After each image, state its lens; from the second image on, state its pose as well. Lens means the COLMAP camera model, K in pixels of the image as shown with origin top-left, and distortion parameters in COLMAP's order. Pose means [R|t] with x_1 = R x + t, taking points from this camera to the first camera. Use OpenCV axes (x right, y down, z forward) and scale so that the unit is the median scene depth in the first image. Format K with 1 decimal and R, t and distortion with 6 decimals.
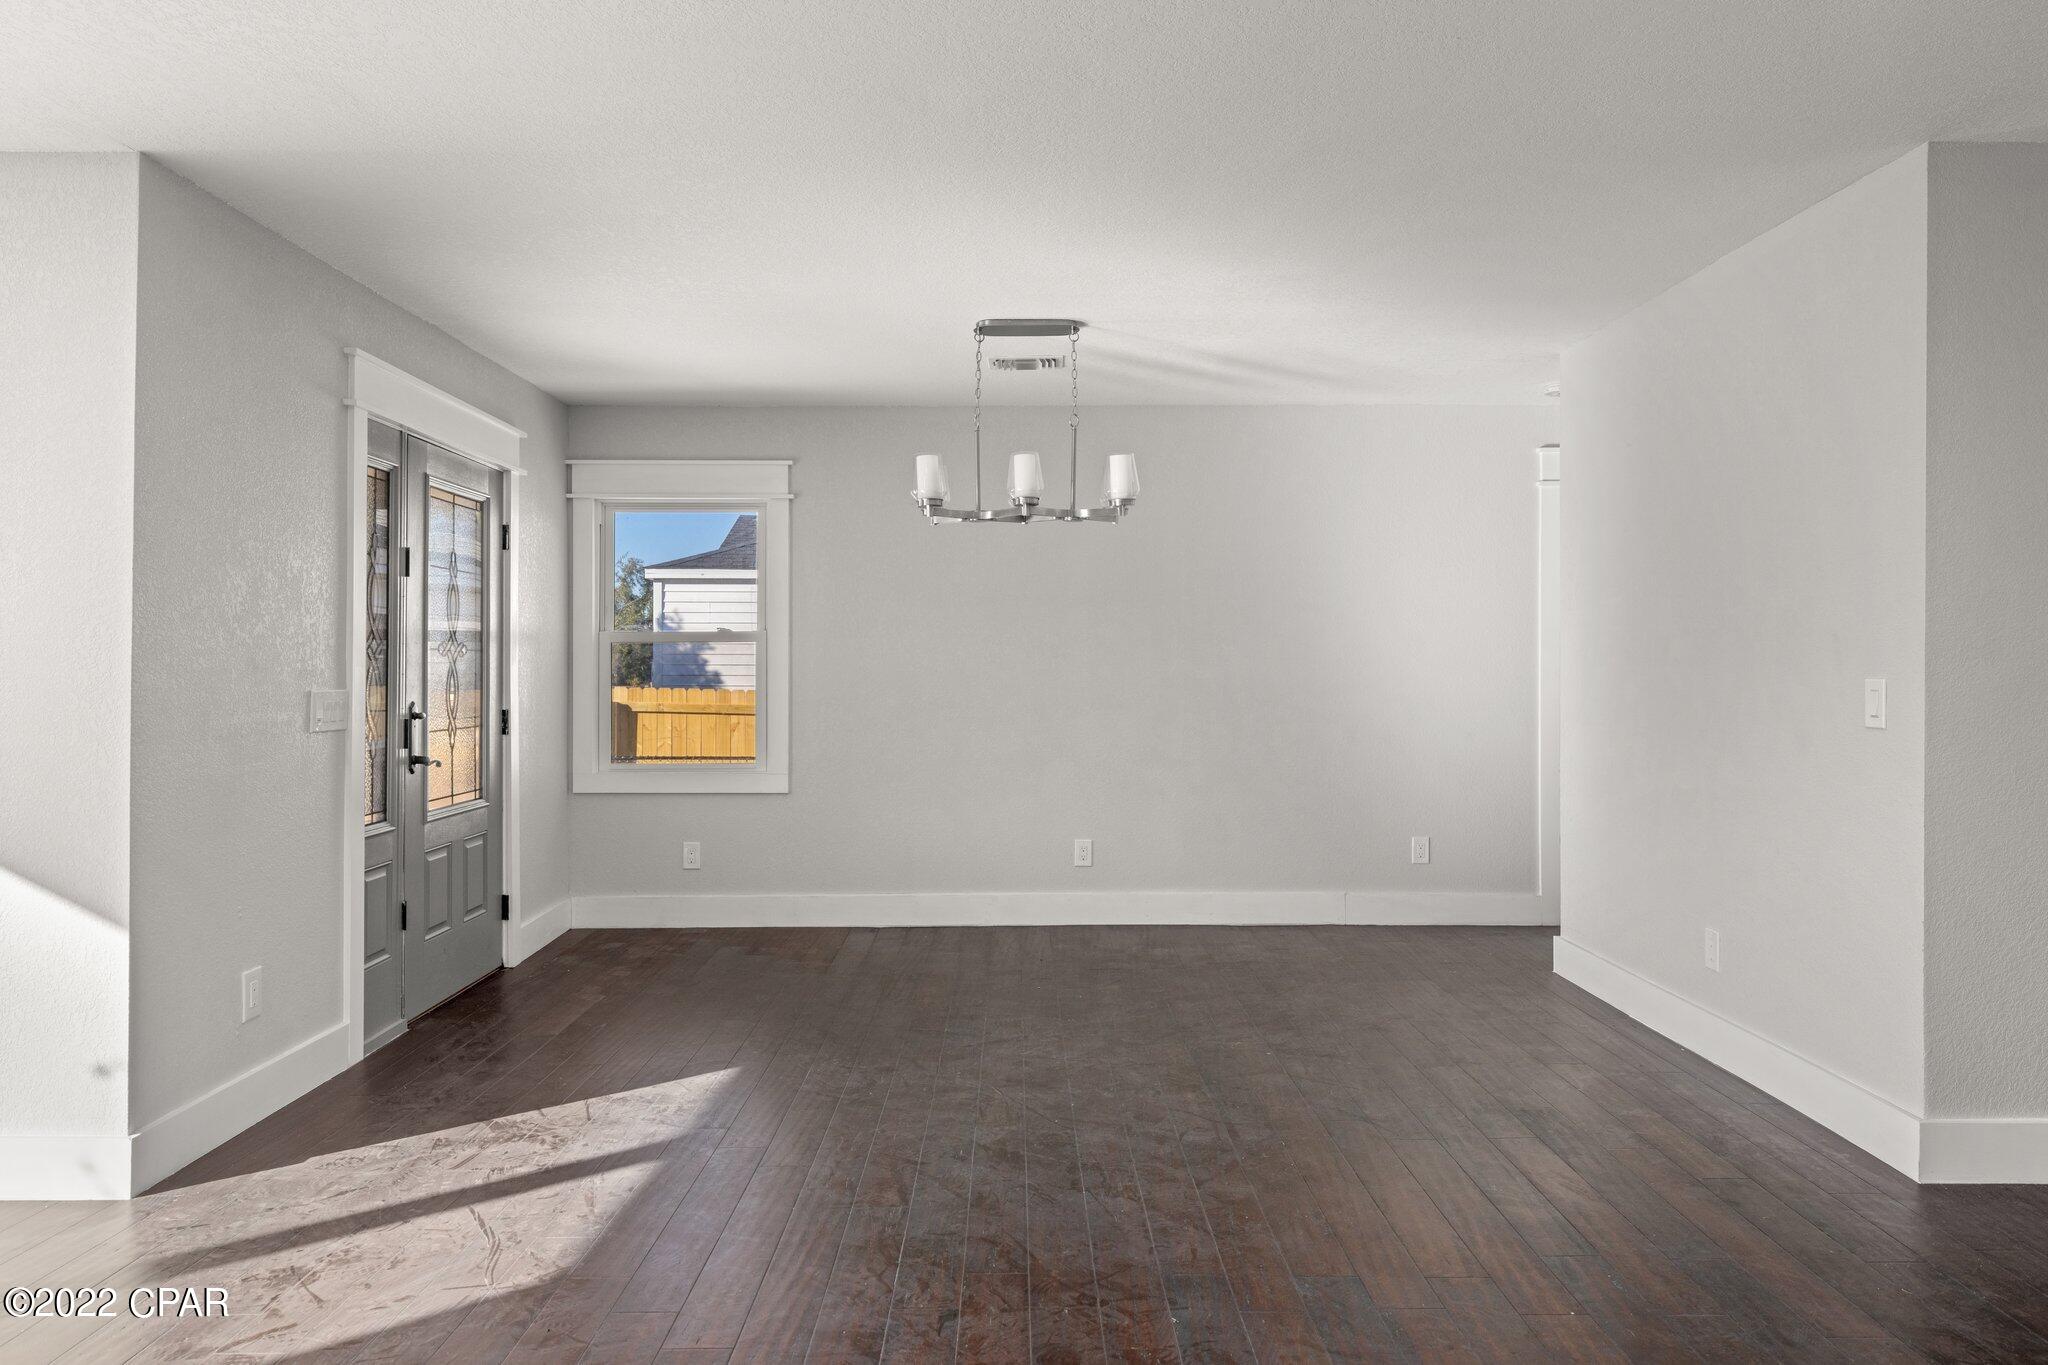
lens RADIAL K [[1362.0, 0, 1026.2], [0, 1362.0, 650.1], [0, 0, 1]] dist [0.002854, 0.000550]
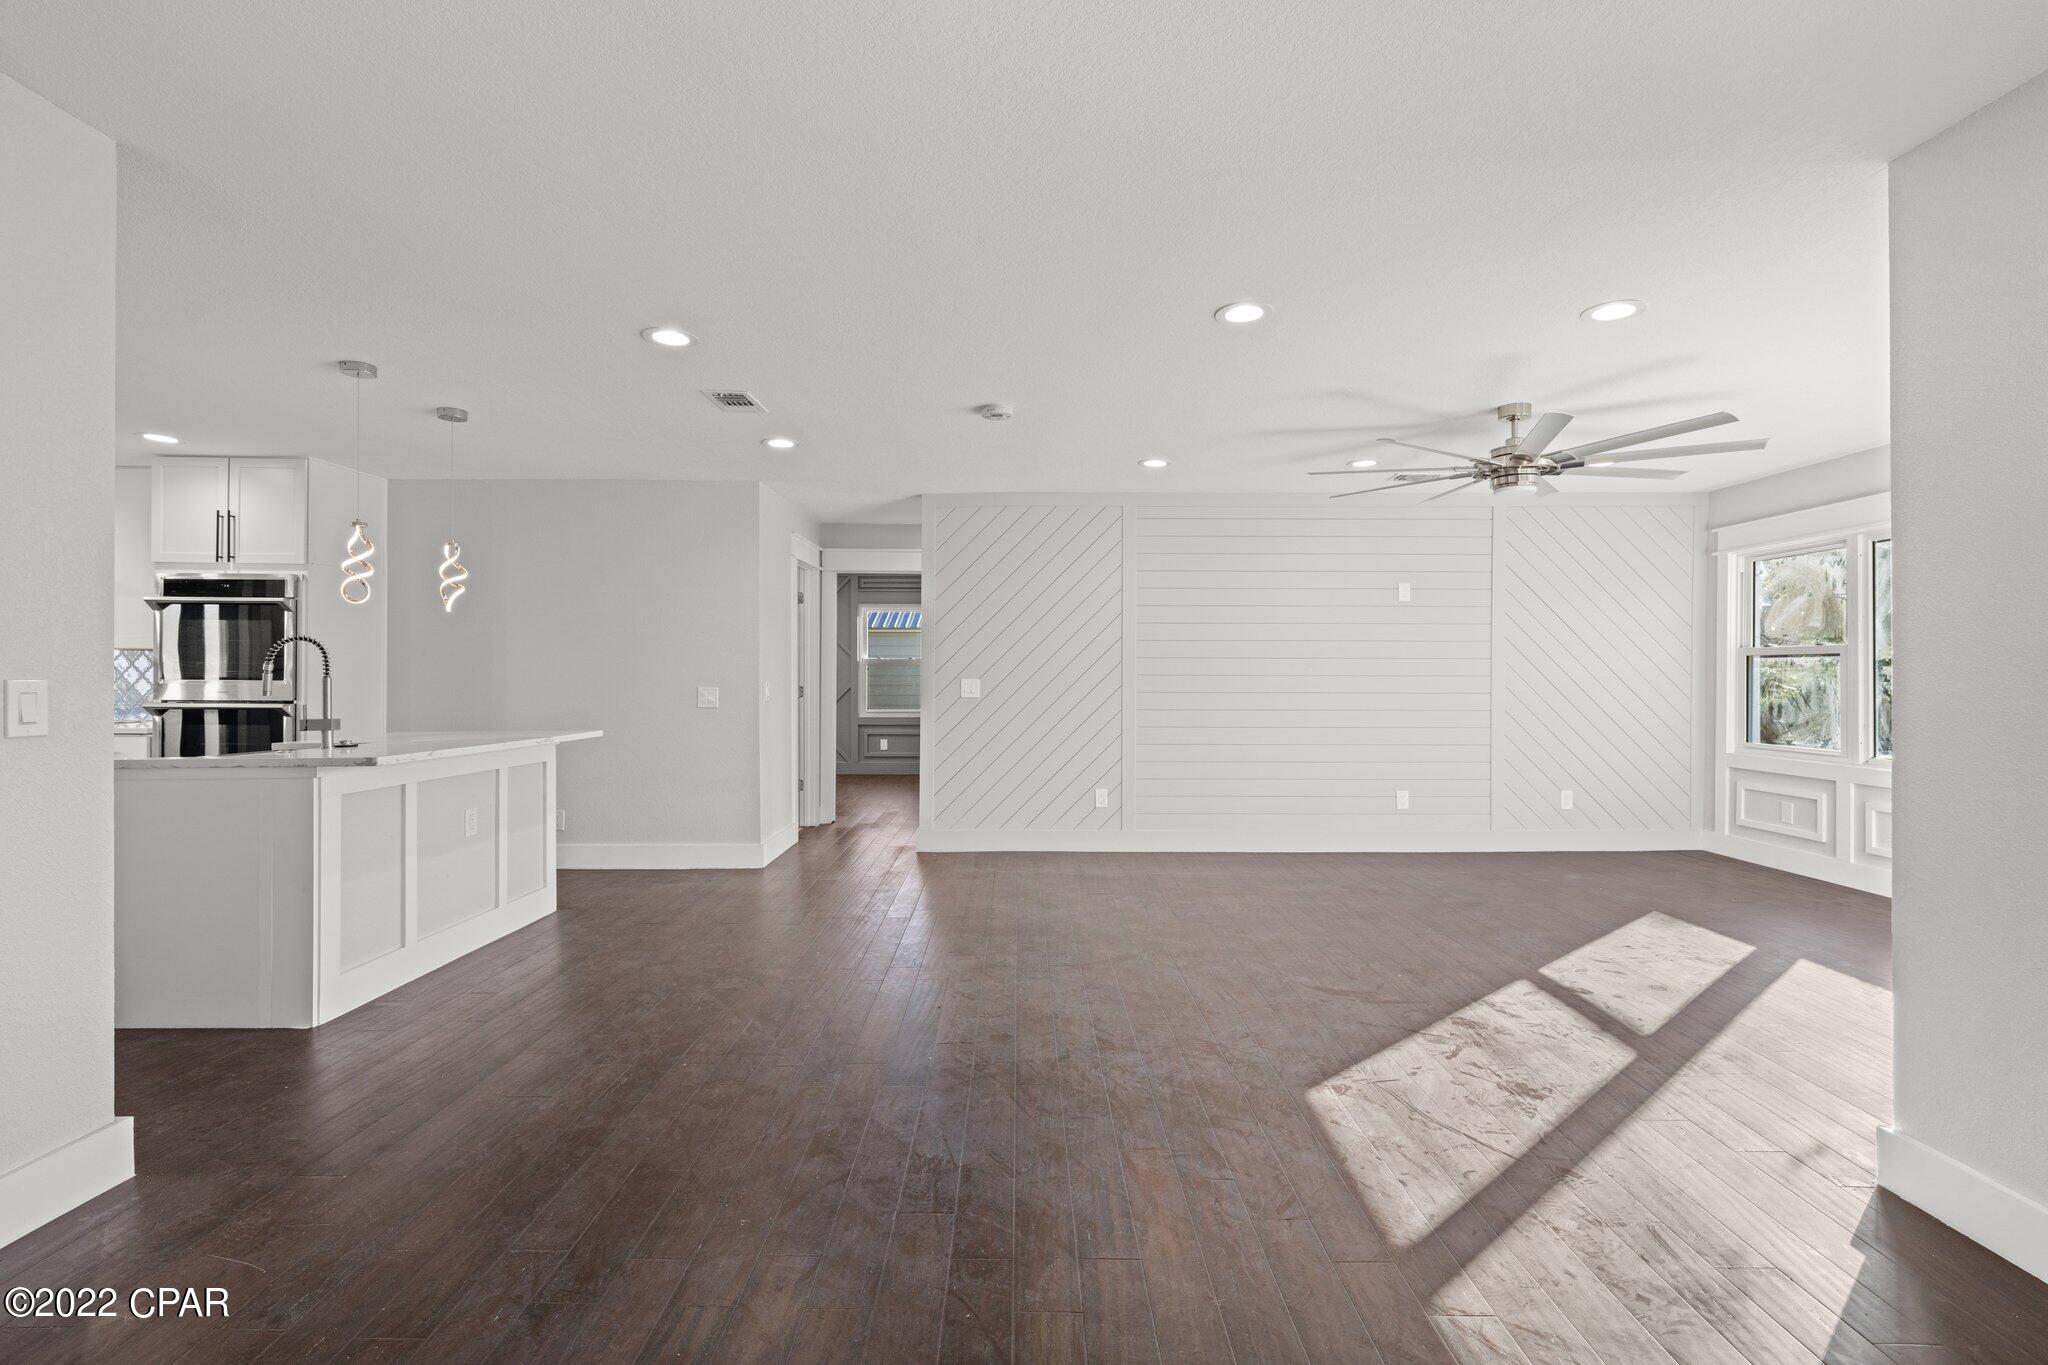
lens RADIAL K [[910.0, 0, 1026.2], [0, 910.0, 666.7], [0, 0, 1]] dist [0.001799, 0.000355]
pose [[-0.999995, -0.000710, 0.003080, -0.010248], [-0.000784, 0.999713, -0.023945, 0.025529], [-0.003062, -0.023947, -0.999709, 1.639395]]
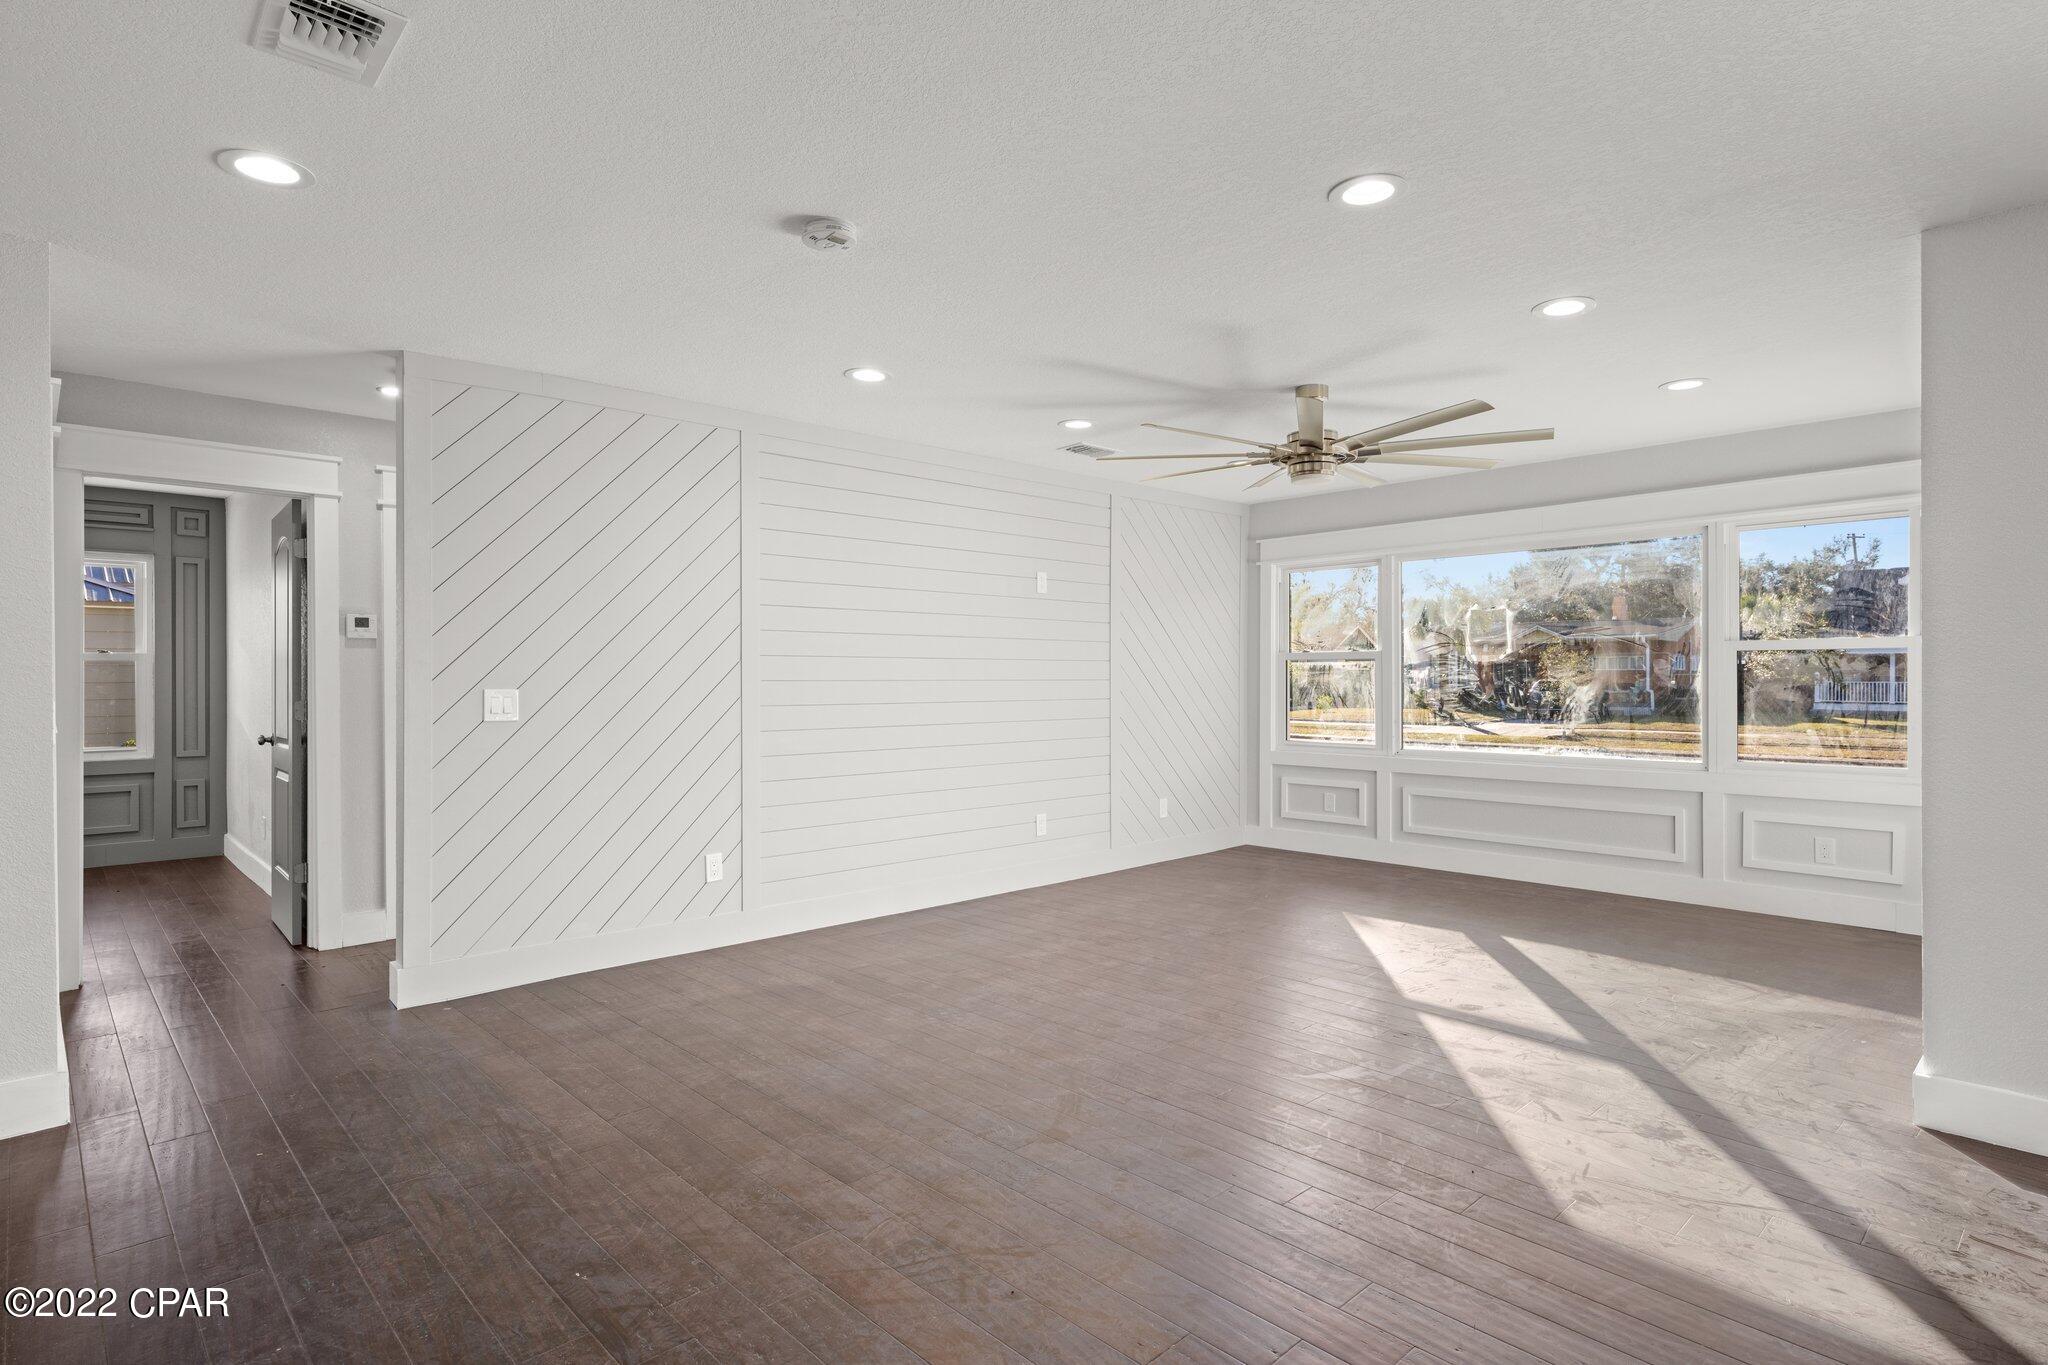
lens RADIAL K [[1058.0, 0, 1029.2], [0, 1058.0, 673.9], [0, 0, 1]] dist [0.001920, -0.000342]
pose [[-0.730560, 0.000008, -0.682849, 0.512812], [0.013182, 0.999814, -0.014091, 0.013552], [0.682721, -0.019296, -0.730424, 1.110575]]
